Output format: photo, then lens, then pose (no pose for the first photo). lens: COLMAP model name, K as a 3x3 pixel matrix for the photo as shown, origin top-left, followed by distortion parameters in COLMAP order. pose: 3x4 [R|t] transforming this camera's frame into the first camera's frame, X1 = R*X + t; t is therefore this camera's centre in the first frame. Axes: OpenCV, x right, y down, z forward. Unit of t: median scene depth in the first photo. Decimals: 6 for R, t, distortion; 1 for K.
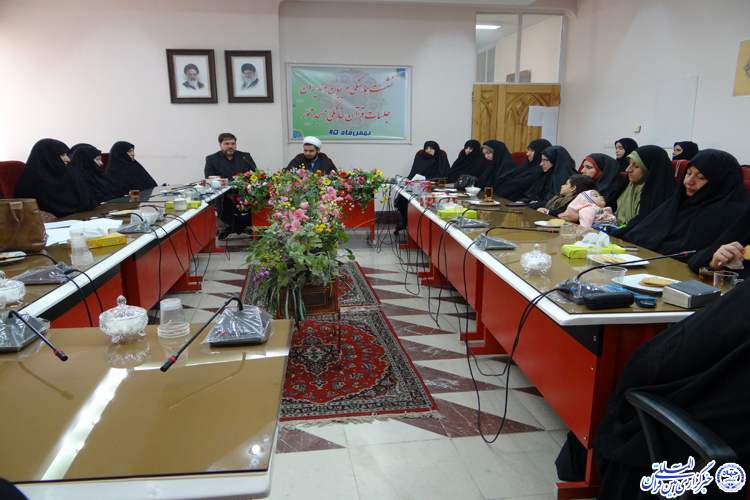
lens RADIAL K [[582.7, 0, 373.3], [0, 582.7, 271.0], [0, 0, 1]] dist [-0.002712, -0.002284]
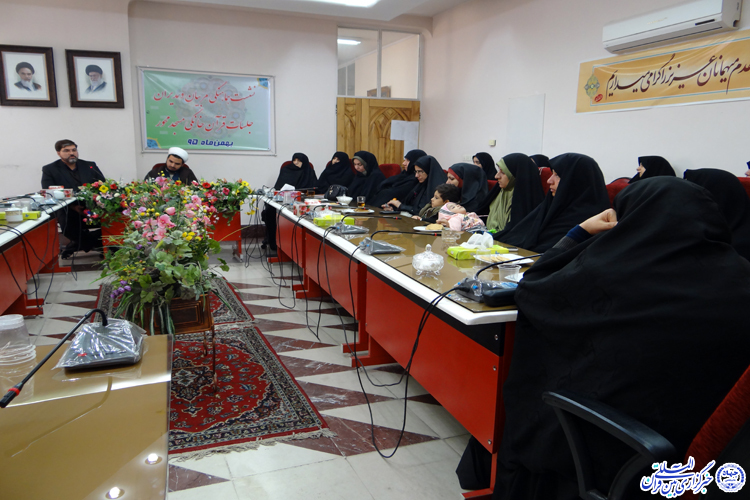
lens RADIAL K [[584.5, 0, 370.0], [0, 584.5, 266.0], [0, 0, 1]] dist [-0.003463, -0.000973]
pose [[0.973373, -0.028915, 0.227395, -0.010564], [0.037515, 0.998731, -0.033589, 0.005504], [-0.226136, 0.041225, 0.973223, 0.025315]]
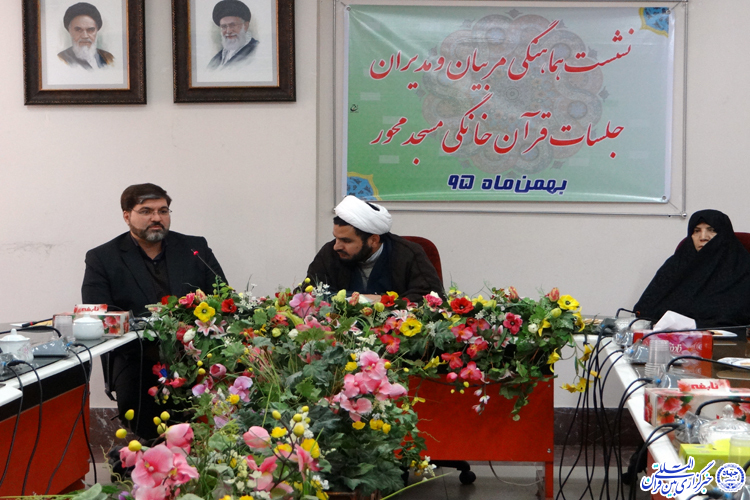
lens RADIAL K [[1564.3, 0, 375.0], [0, 1564.3, 250.0], [0, 0, 1]] dist [0.019185, 0.013987]
pose [[0.985180, 0.012574, -0.171062, 0.048318], [-0.043838, 0.982645, -0.180240, -0.025799], [0.165827, 0.185068, 0.968634, 0.083978]]
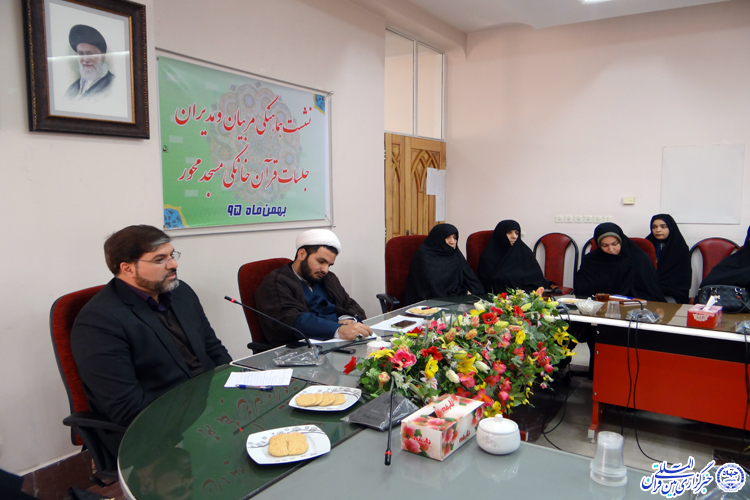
lens RADIAL K [[600.0, 0, 375.9], [0, 600.0, 261.3], [0, 0, 1]] dist [0.001433, 0.002284]
pose [[0.620003, -0.089726, 0.779452, -0.414336], [0.179379, 0.983338, -0.029487, -0.180303], [-0.763819, 0.158099, 0.625767, 0.683361]]
